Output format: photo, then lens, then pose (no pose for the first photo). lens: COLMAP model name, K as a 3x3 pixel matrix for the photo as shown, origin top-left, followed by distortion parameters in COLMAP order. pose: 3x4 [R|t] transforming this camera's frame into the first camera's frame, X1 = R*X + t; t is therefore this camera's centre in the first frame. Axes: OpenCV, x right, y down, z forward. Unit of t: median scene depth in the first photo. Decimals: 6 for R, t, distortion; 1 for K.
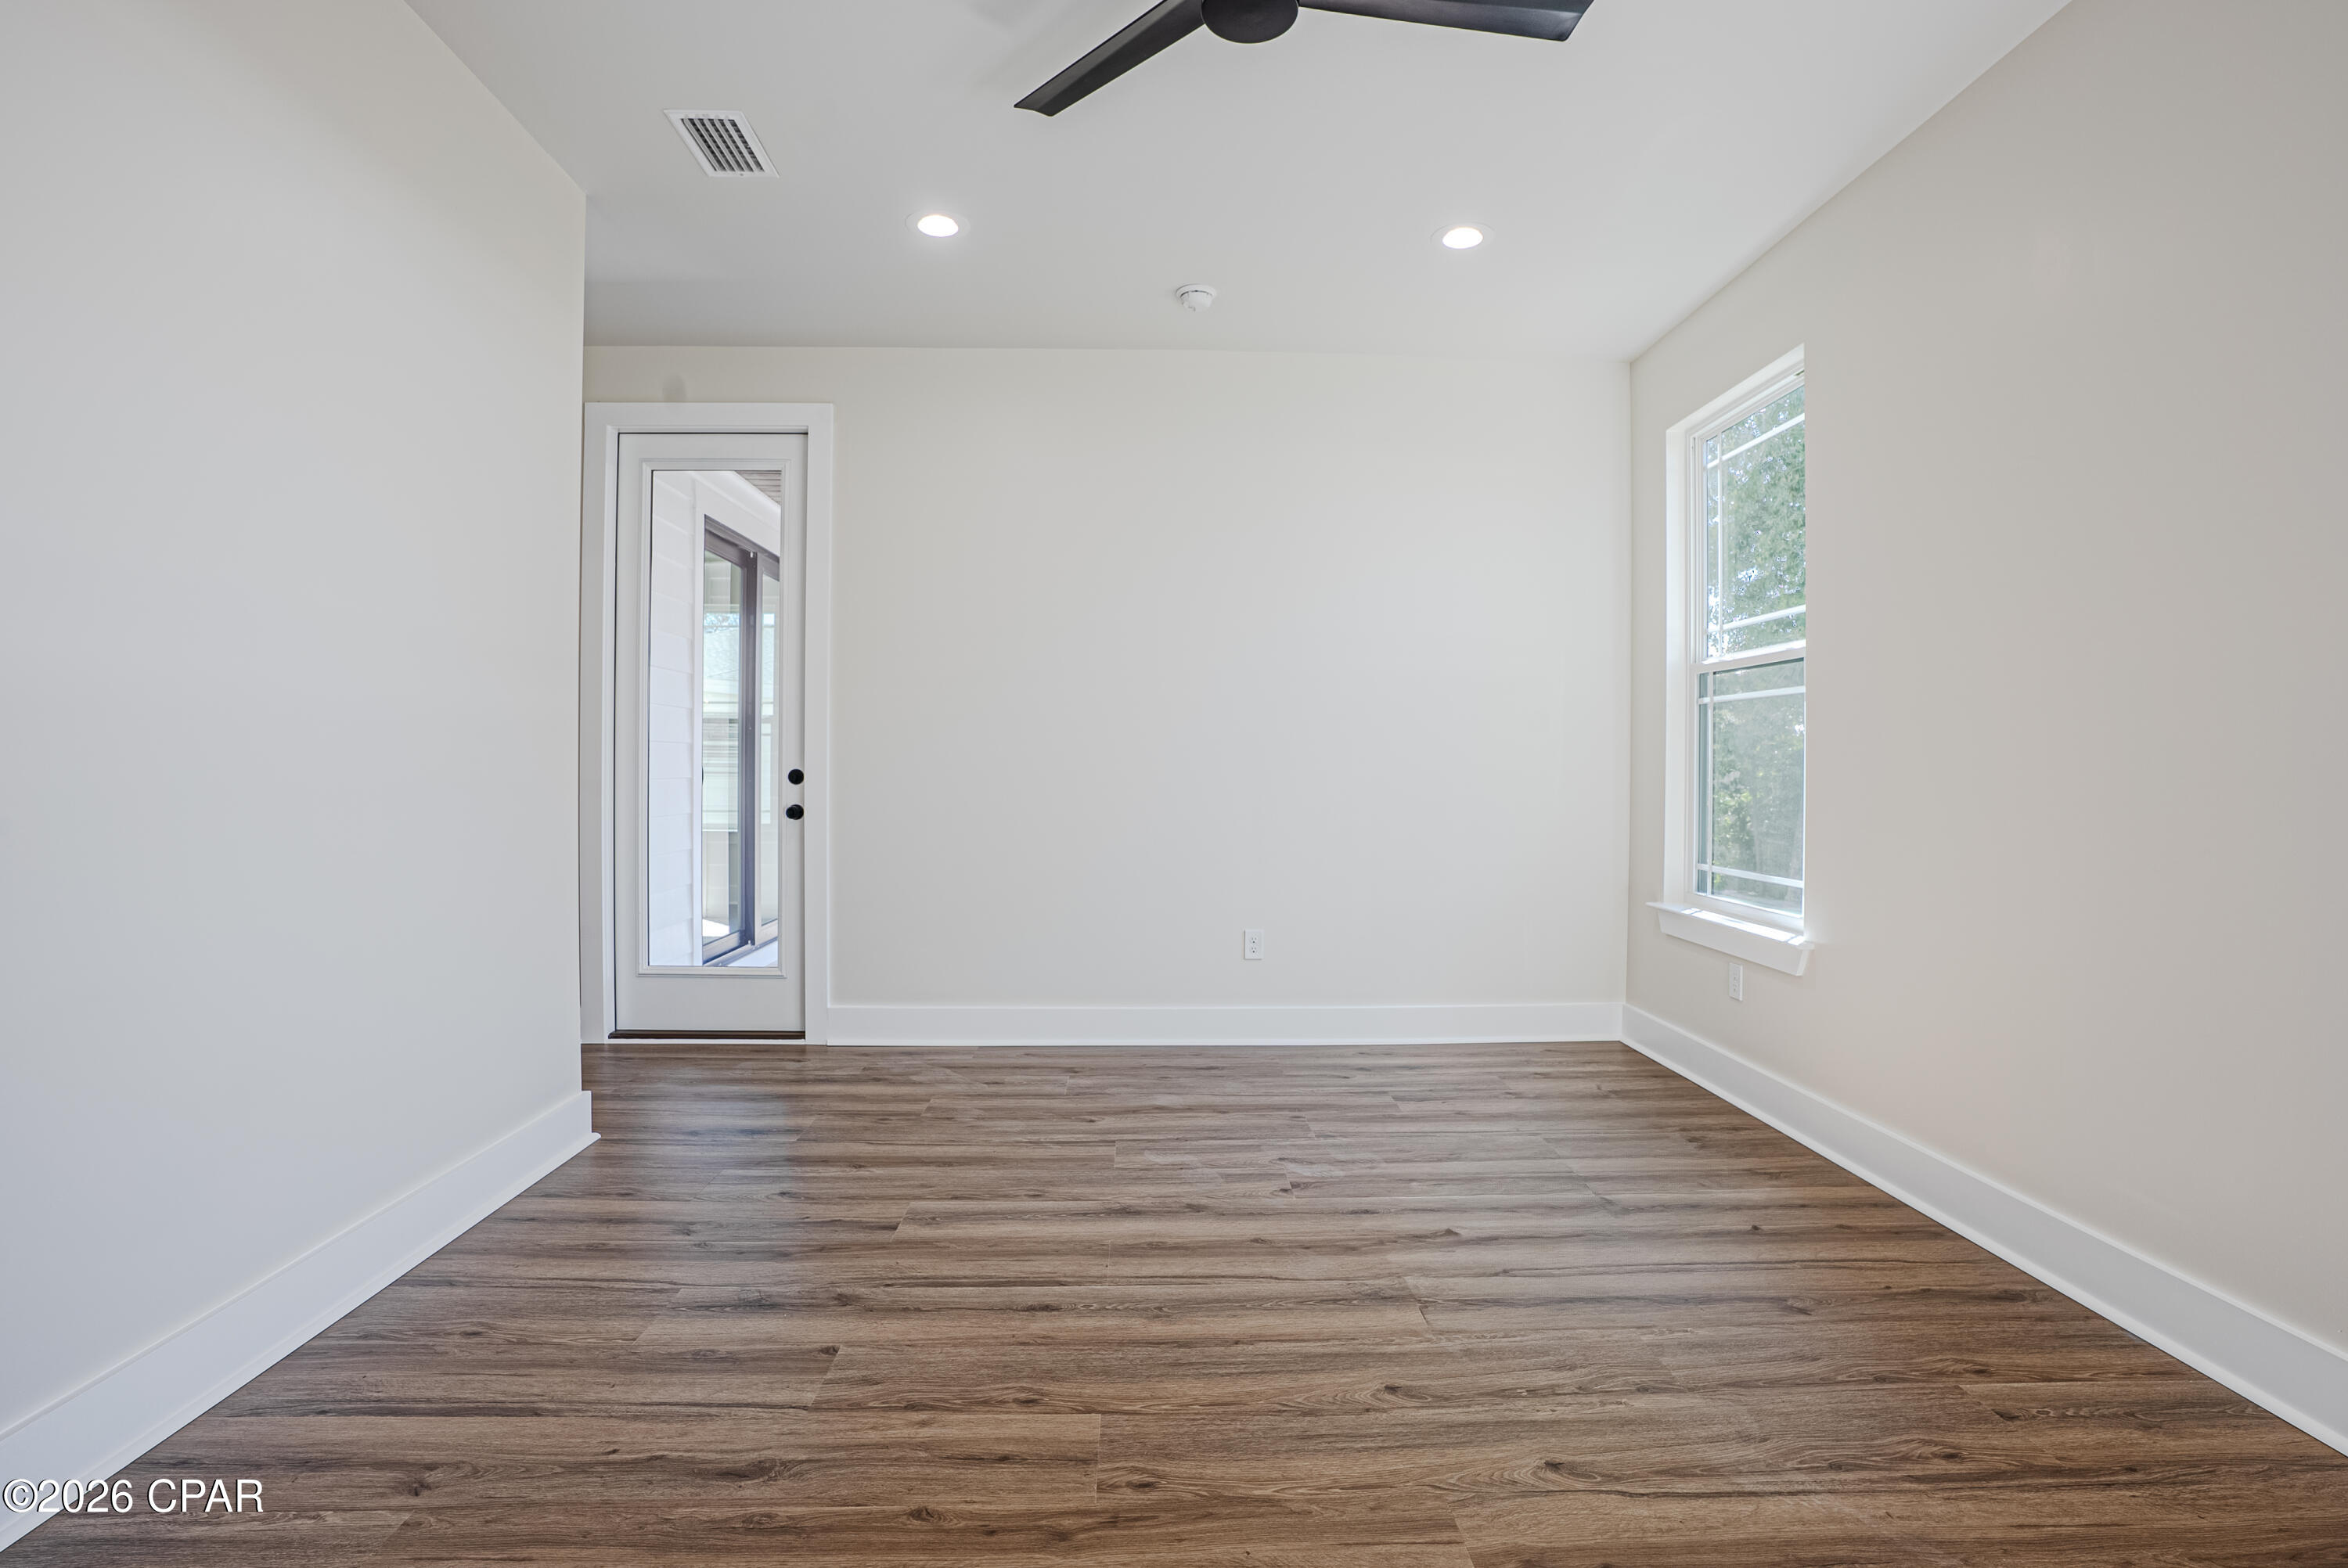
lens RADIAL K [[1079.7, 0, 1176.4], [0, 1079.7, 784.4], [0, 0, 1]] dist [-0.000110, -0.000010]
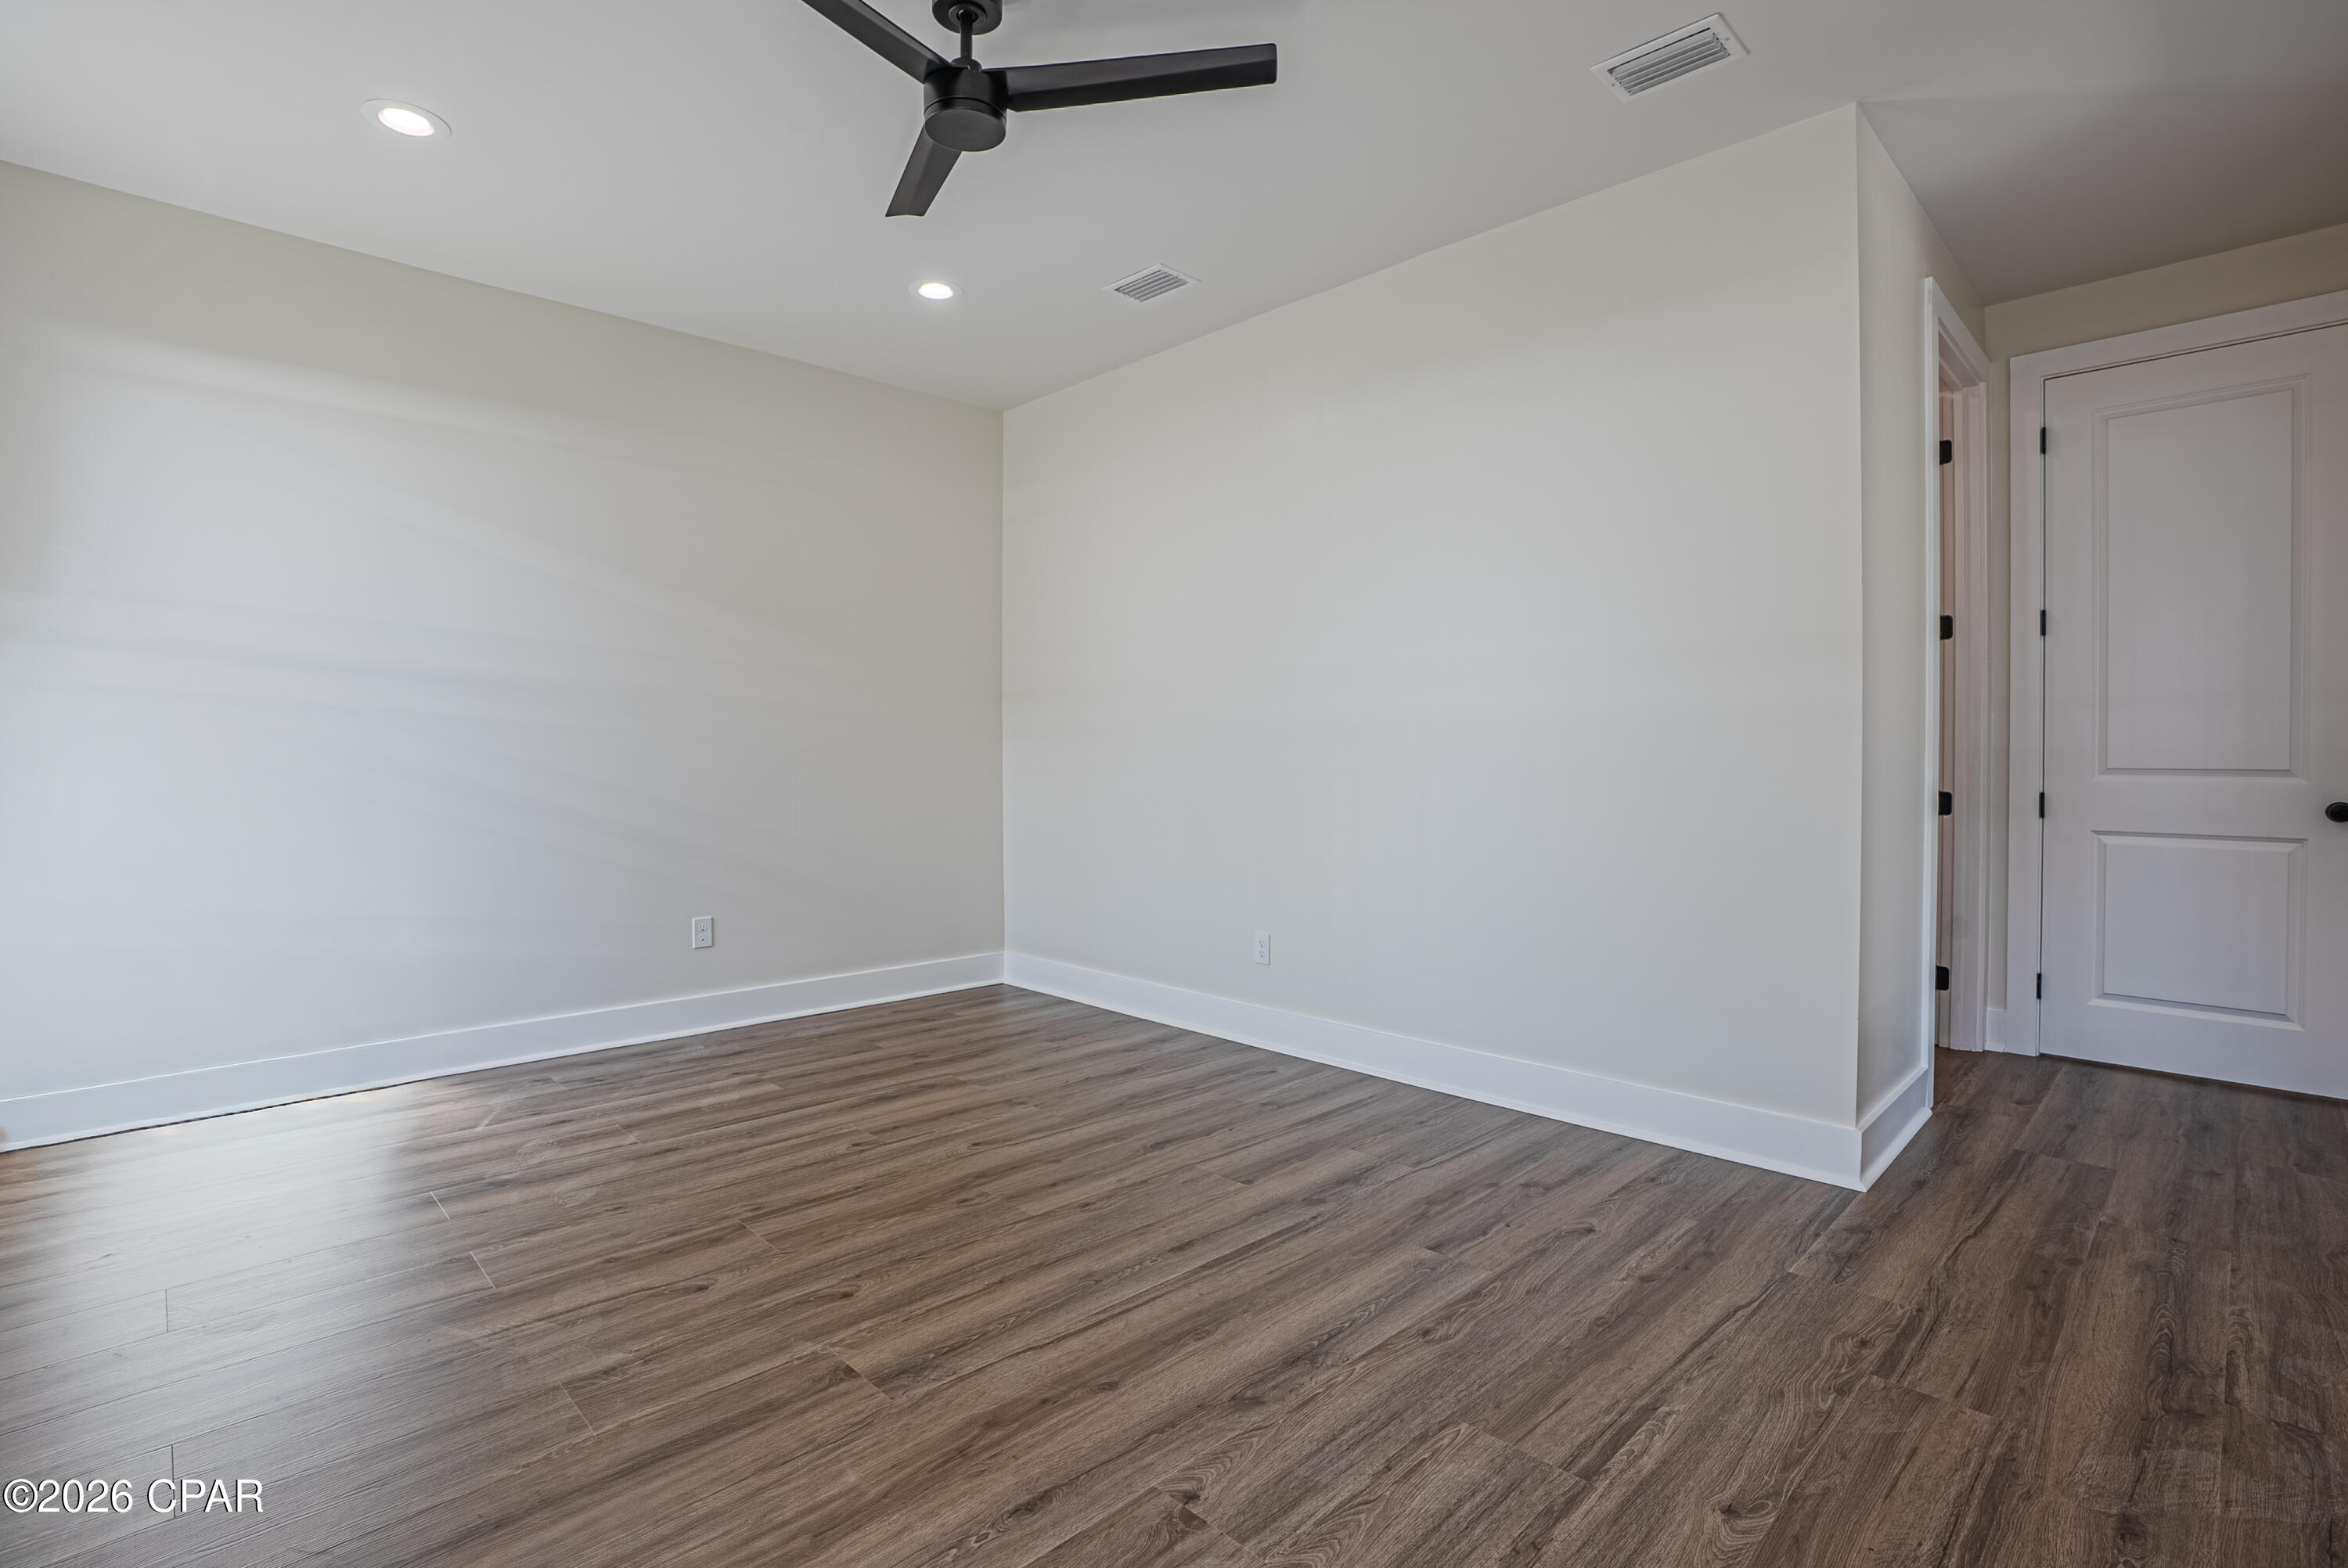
lens RADIAL K [[1079.7, 0, 1182.6], [0, 1079.7, 769.3], [0, 0, 1]] dist [-0.000110, -0.000010]
pose [[-0.733394, 0.000510, -0.679804, 0.623633], [-0.007691, 0.999929, 0.009049, -0.010981], [0.679761, 0.011865, -0.733338, 1.805097]]
